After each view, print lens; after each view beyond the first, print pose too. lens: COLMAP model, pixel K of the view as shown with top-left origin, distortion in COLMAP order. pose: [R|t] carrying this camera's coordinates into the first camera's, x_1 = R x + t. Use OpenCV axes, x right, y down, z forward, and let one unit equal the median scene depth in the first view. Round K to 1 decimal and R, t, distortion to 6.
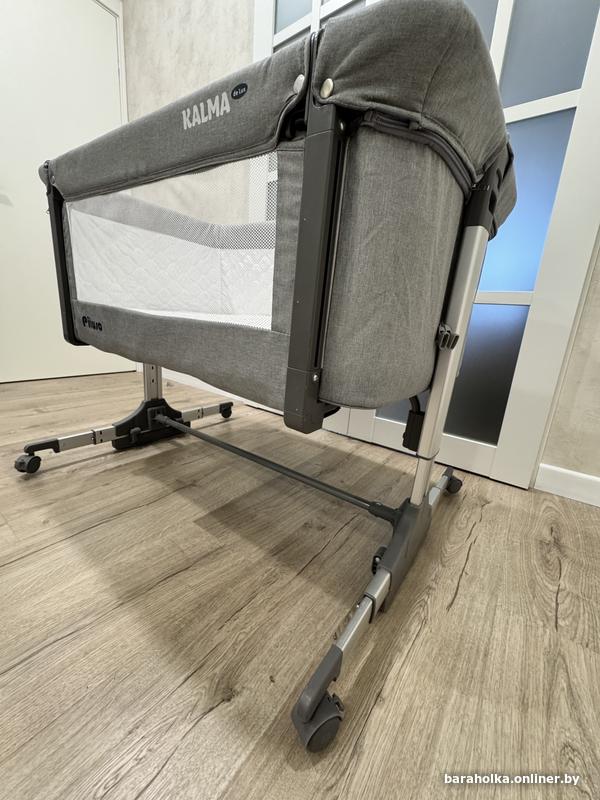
lens RADIAL K [[320.7, 0, 300.0], [0, 320.7, 400.2], [0, 0, 1]] dist [-0.004275, 0.000382]
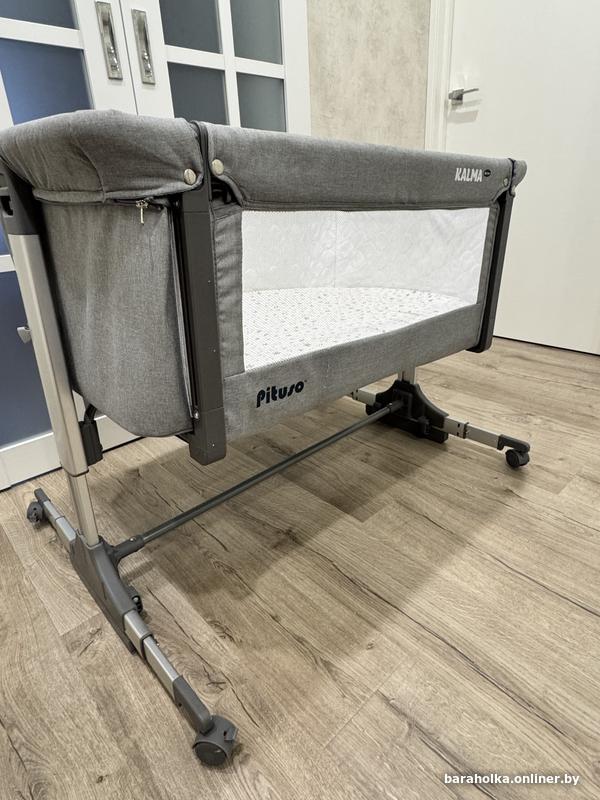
lens RADIAL K [[461.5, 0, 301.3], [0, 461.5, 394.9], [0, 0, 1]] dist [-0.000949, 0.000822]
pose [[0.178150, -0.465475, 0.866946, -1.223036], [0.305647, 0.863636, 0.400890, -0.507189], [-0.935330, 0.193561, 0.296128, 0.585677]]
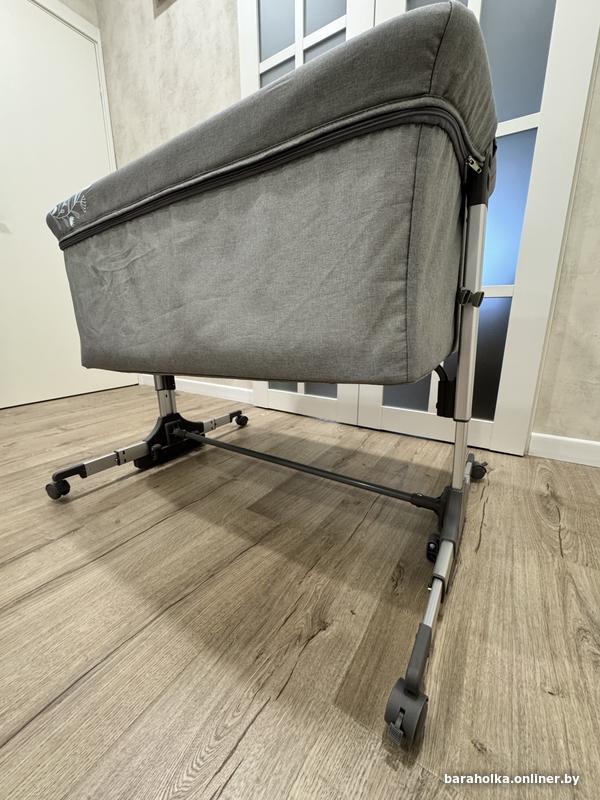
lens RADIAL K [[320.7, 0, 300.9], [0, 320.7, 400.4], [0, 0, 1]] dist [-0.004275, 0.000382]
pose [[0.995058, -0.087328, 0.047268, -0.138874], [0.087324, 0.996178, 0.002150, 0.008162], [-0.047275, 0.001988, 0.998880, -0.127810]]
